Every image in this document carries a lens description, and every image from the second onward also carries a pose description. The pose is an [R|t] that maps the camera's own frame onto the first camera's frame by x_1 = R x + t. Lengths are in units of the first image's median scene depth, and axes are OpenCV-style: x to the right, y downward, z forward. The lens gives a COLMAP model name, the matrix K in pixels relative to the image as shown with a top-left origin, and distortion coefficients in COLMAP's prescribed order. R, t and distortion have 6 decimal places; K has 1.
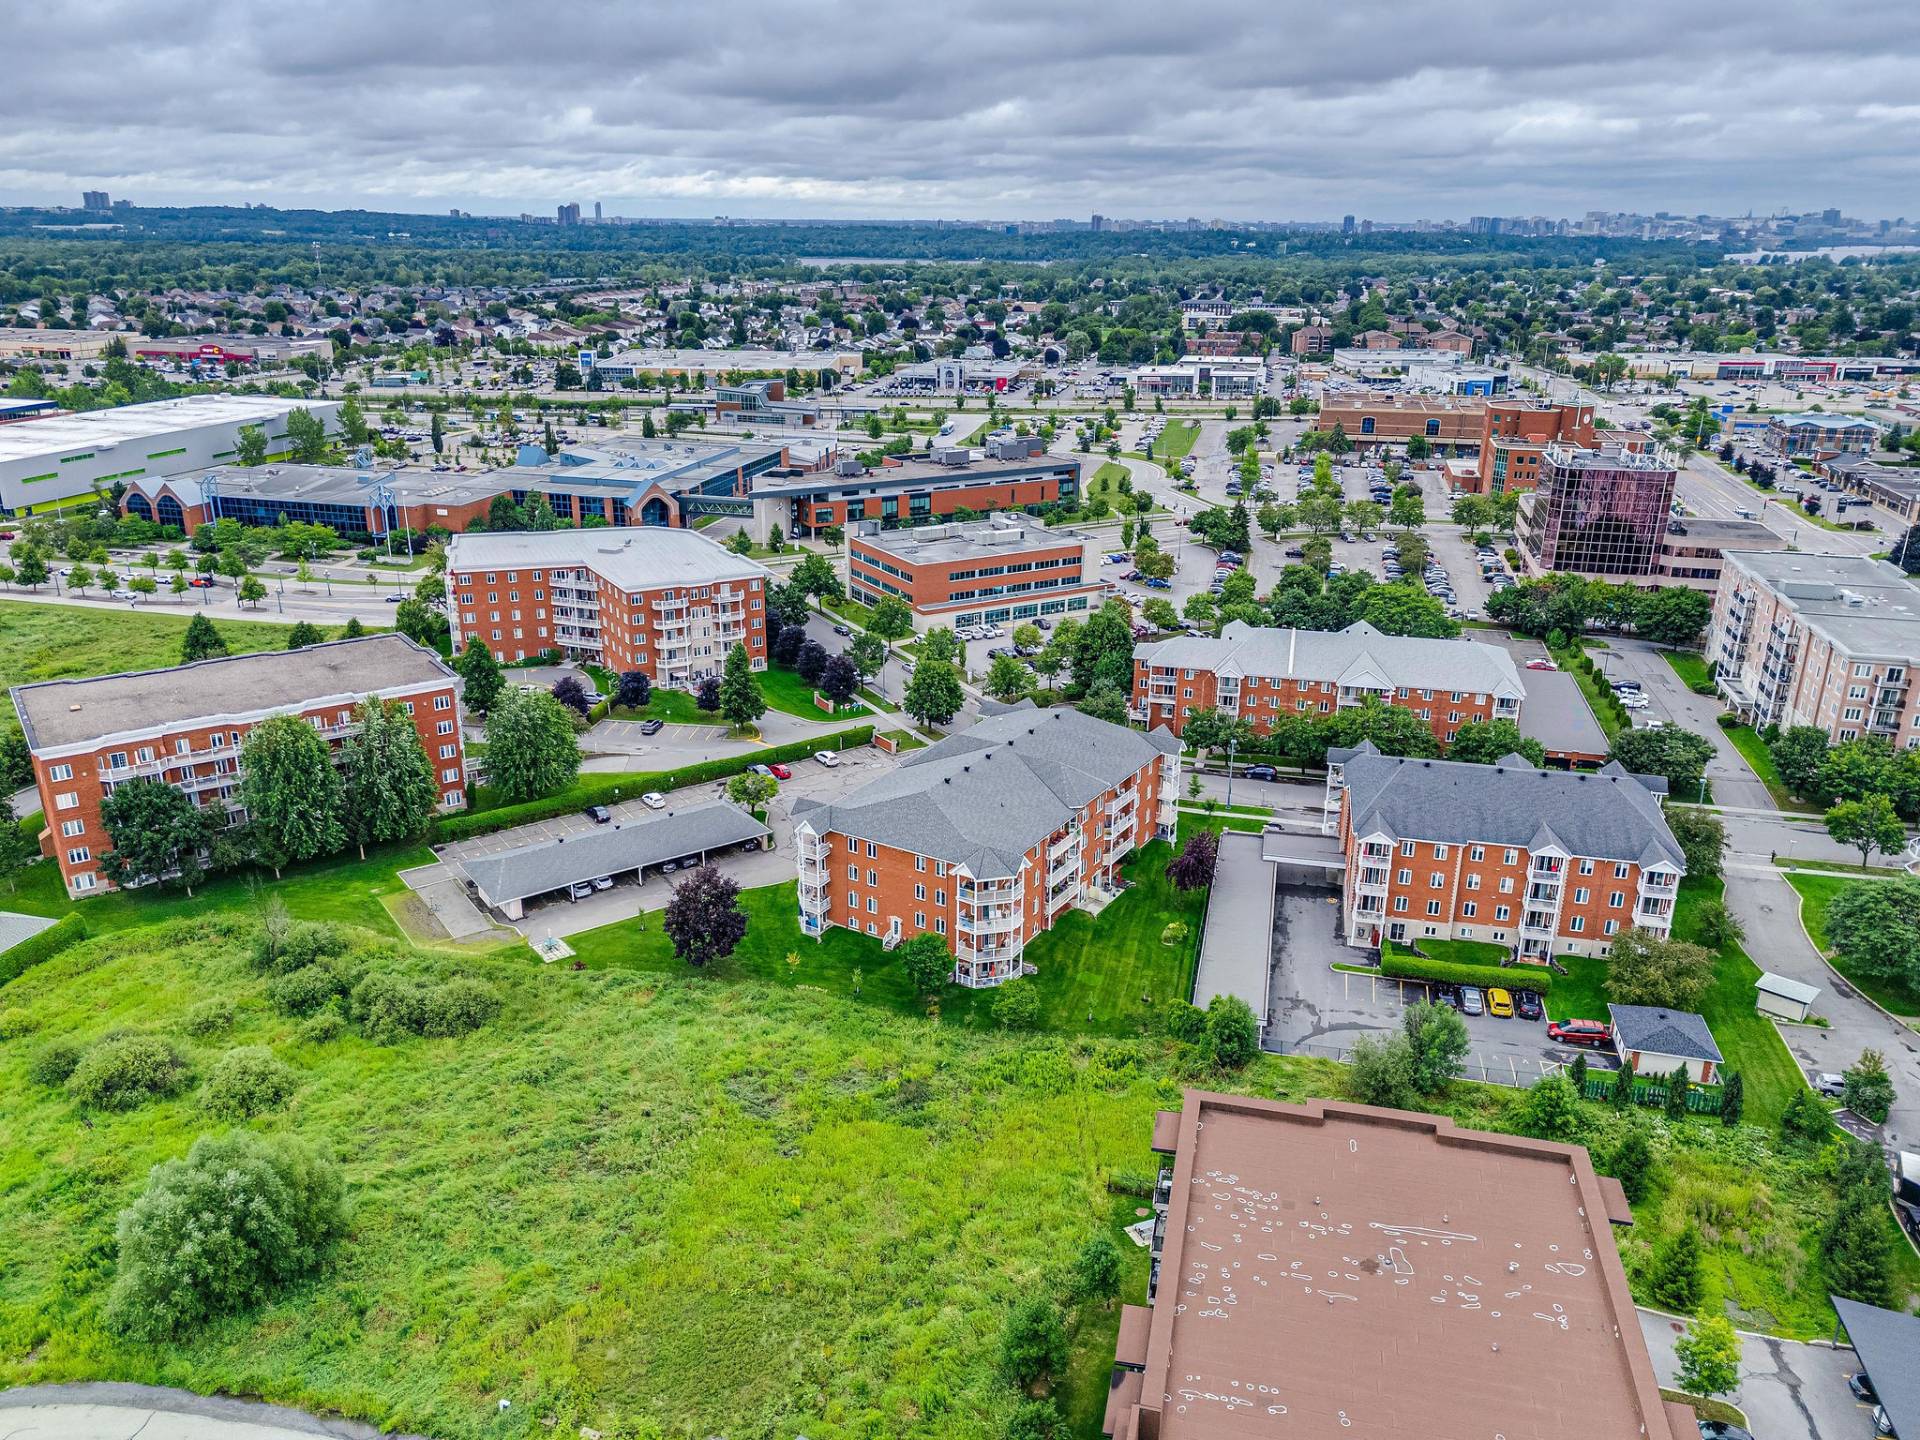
lens RADIAL K [[1407.9, 0, 965.6], [0, 1407.9, 719.9], [0, 0, 1]] dist [0.075946, -0.067331]
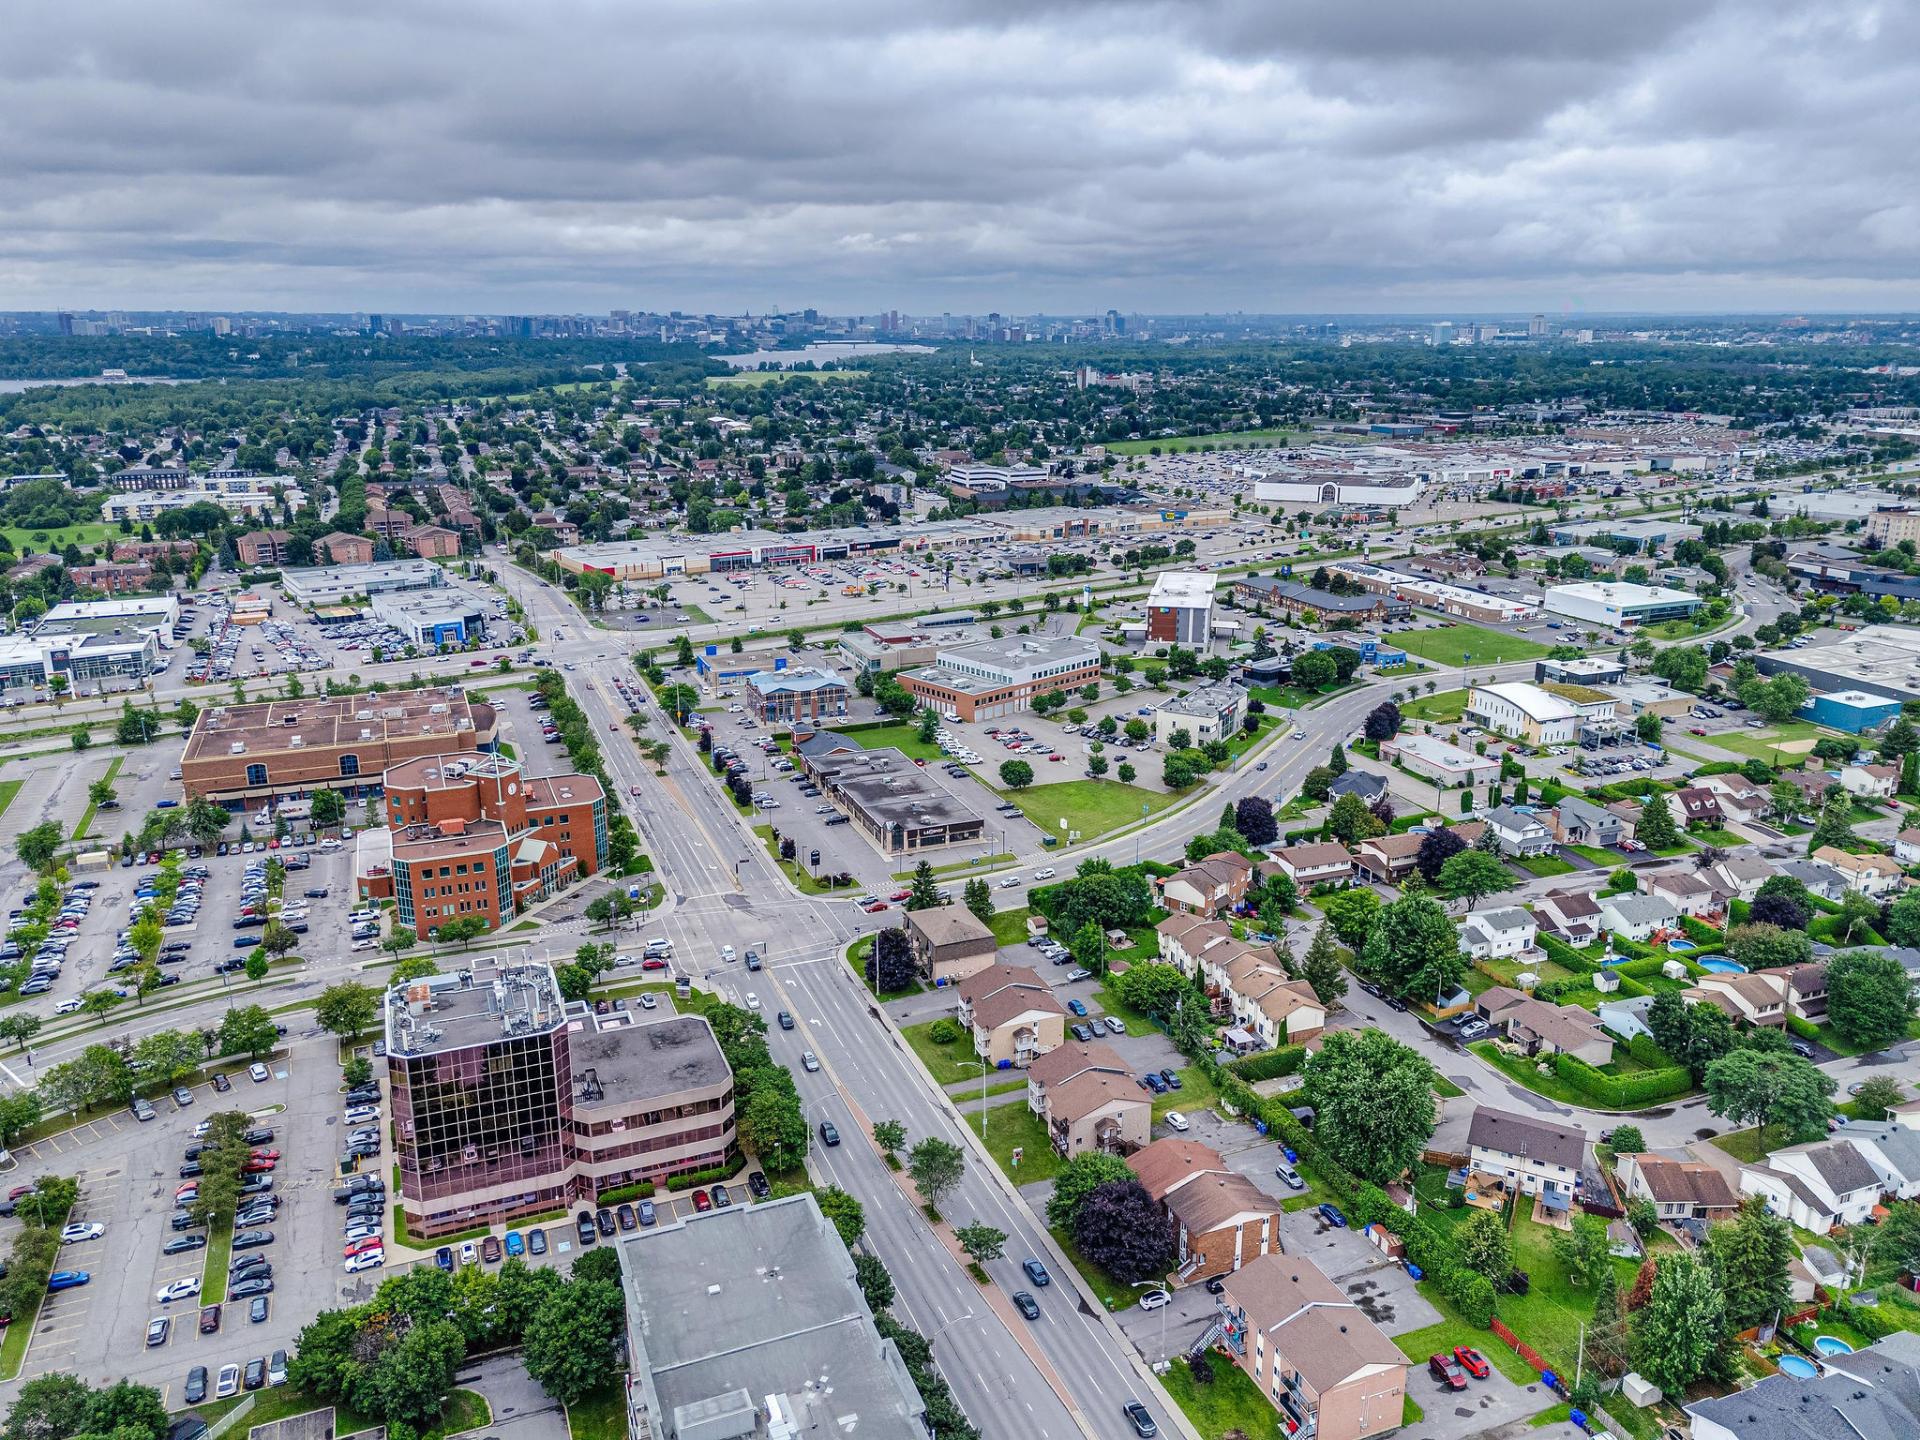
lens RADIAL K [[1407.9, 0, 963.0], [0, 1407.9, 726.6], [0, 0, 1]] dist [0.075946, -0.067331]
pose [[0.815475, -0.172020, 0.552638, 0.244078], [0.199993, 0.979748, 0.009855, -0.228123], [-0.543142, 0.102487, 0.833363, 0.257914]]
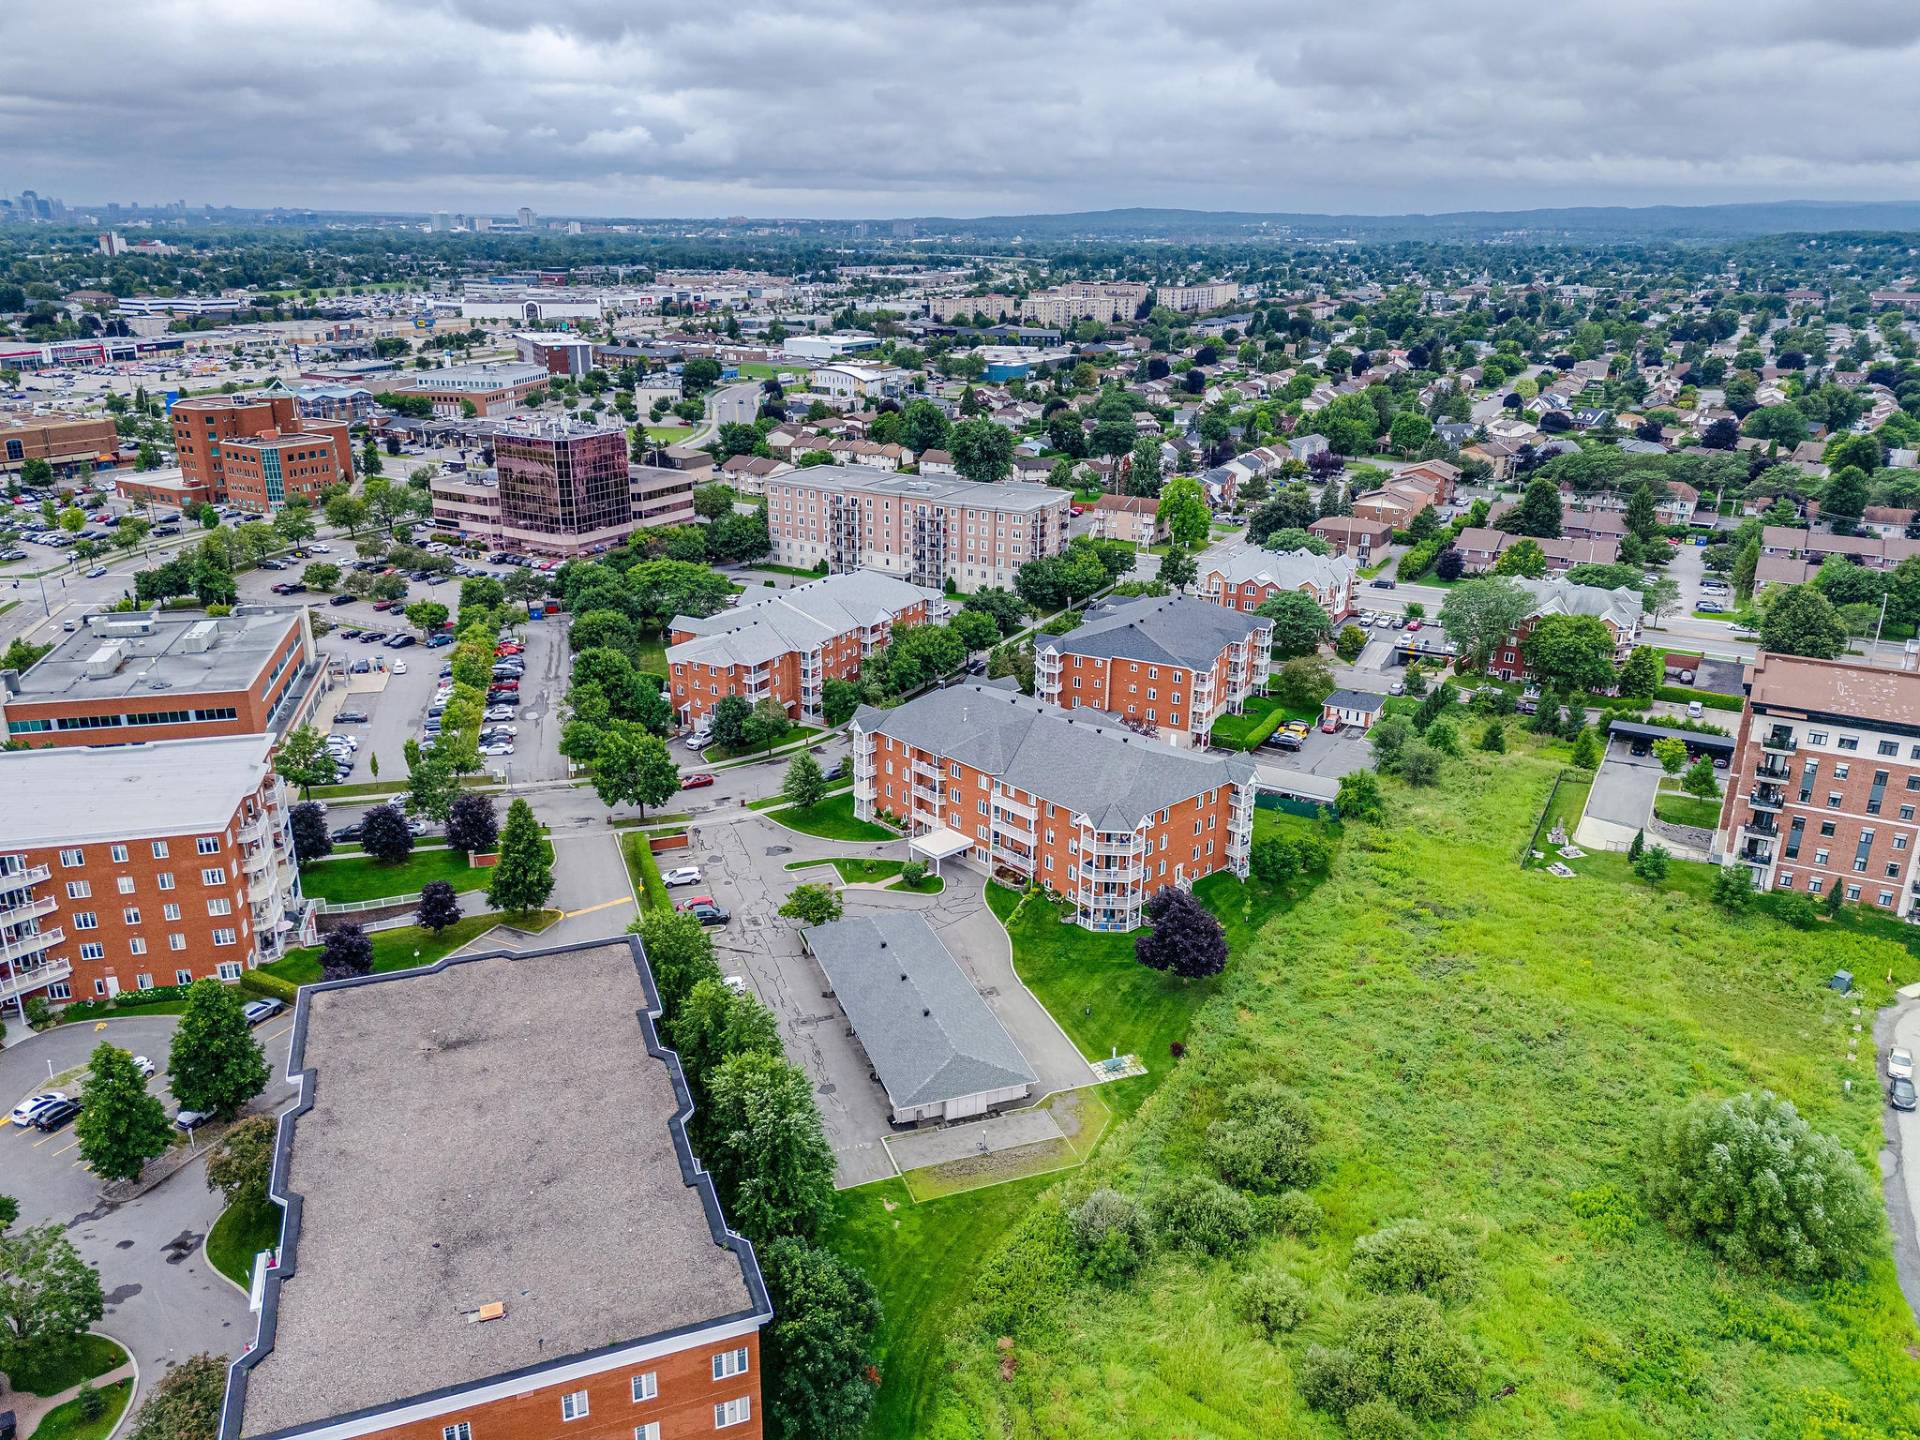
lens RADIAL K [[1407.9, 0, 959.0], [0, 1407.9, 721.2], [0, 0, 1]] dist [0.075946, -0.067331]
pose [[0.279601, -0.325991, 0.903080, -0.445021], [0.311836, 0.920435, 0.235709, -0.115840], [-0.908065, 0.215708, 0.359010, 0.314449]]
